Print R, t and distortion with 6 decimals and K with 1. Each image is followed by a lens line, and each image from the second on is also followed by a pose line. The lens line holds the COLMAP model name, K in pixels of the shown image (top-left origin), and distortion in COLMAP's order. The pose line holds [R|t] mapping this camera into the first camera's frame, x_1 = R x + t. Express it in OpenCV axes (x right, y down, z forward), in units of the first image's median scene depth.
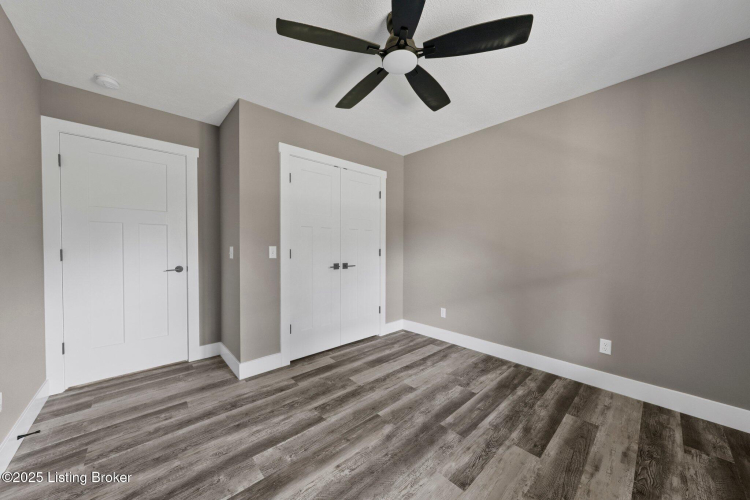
lens RADIAL K [[265.1, 0, 375.9], [0, 265.1, 251.2], [0, 0, 1]] dist [0.000581, 0.000056]
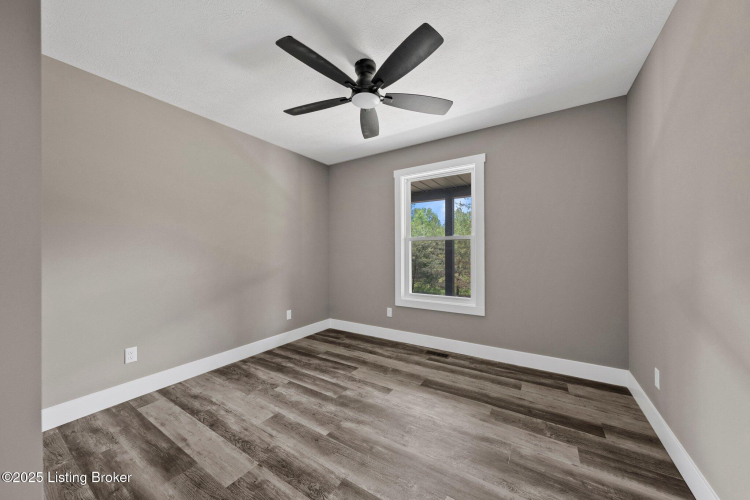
lens RADIAL K [[265.1, 0, 375.9], [0, 265.1, 251.2], [0, 0, 1]] dist [0.000581, 0.000056]
pose [[-0.256320, -0.000928, 0.966592, -0.774984], [0.017228, 0.999836, 0.005528, -0.014901], [-0.966439, 0.018069, -0.256262, 0.895605]]
